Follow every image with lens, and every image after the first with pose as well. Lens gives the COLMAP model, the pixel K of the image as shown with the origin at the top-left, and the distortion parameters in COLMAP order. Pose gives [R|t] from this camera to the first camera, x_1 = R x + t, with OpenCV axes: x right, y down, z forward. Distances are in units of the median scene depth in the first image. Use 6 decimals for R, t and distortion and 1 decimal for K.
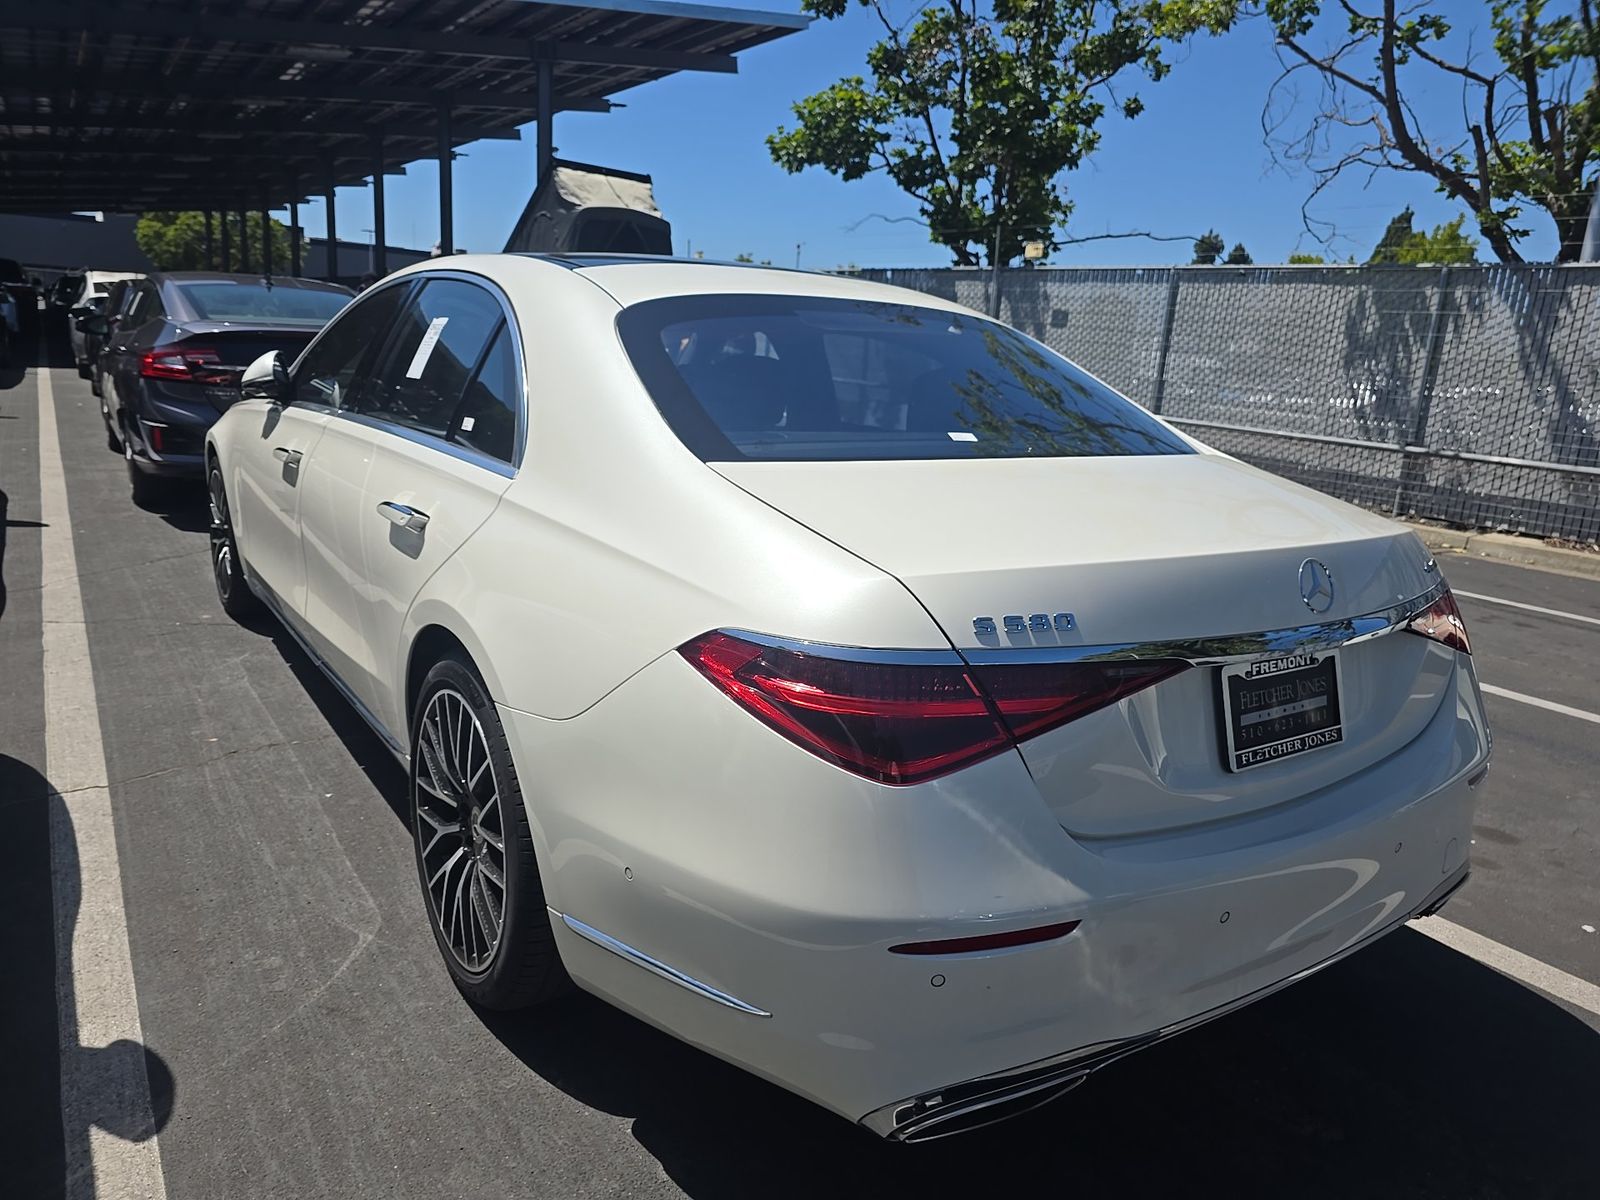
lens RADIAL K [[1093.6, 0, 797.9], [0, 1093.6, 605.5], [0, 0, 1]] dist [0.059164, -0.061419]
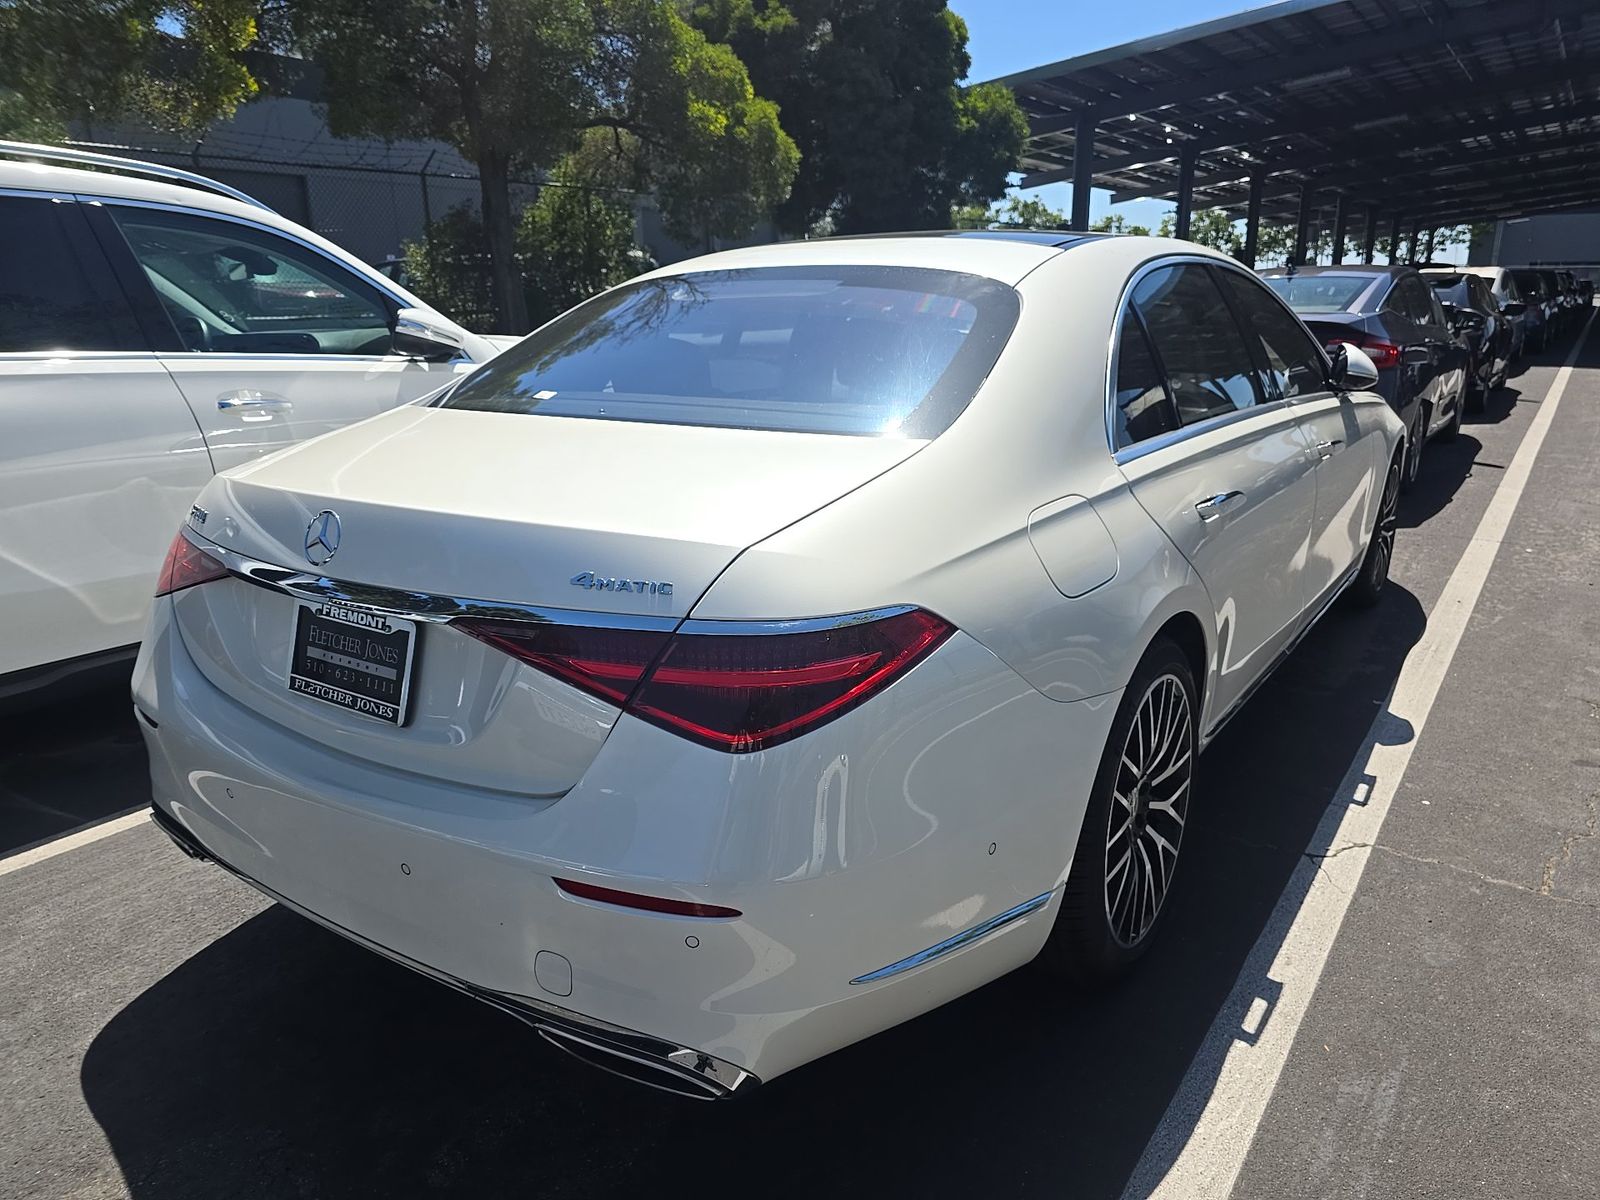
lens RADIAL K [[1098.9, 0, 800.0], [0, 1098.9, 600.0], [0, 0, 1]] dist [0.055110, -0.061356]
pose [[0.351546, 0.180980, -0.918511, 1.454180], [-0.185377, 0.975166, 0.121193, -0.153358], [0.917633, 0.127666, 0.376365, 0.960018]]
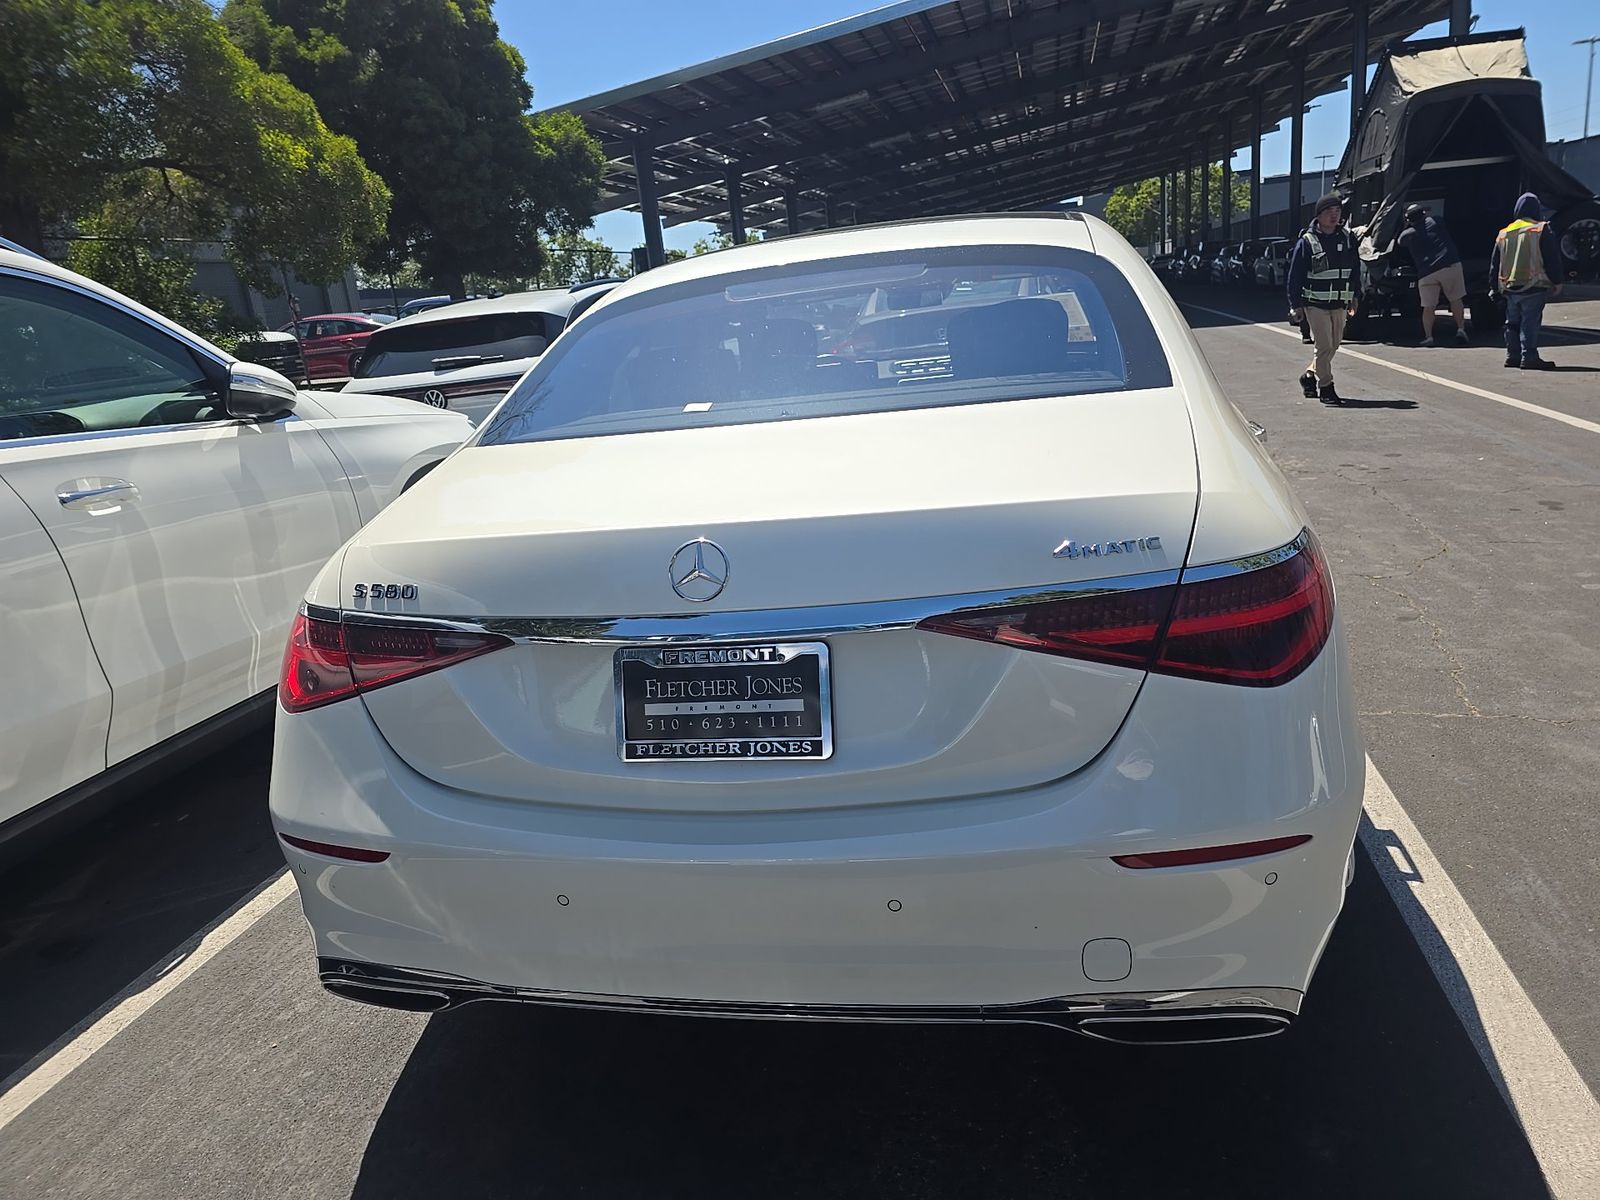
lens RADIAL K [[1093.6, 0, 797.9], [0, 1093.6, 605.5], [0, 0, 1]] dist [0.059164, -0.061419]
pose [[0.673730, 0.065556, -0.736064, 1.093735], [-0.027456, 0.997590, 0.063717, -0.043846], [0.738467, -0.022718, 0.673907, 0.437997]]
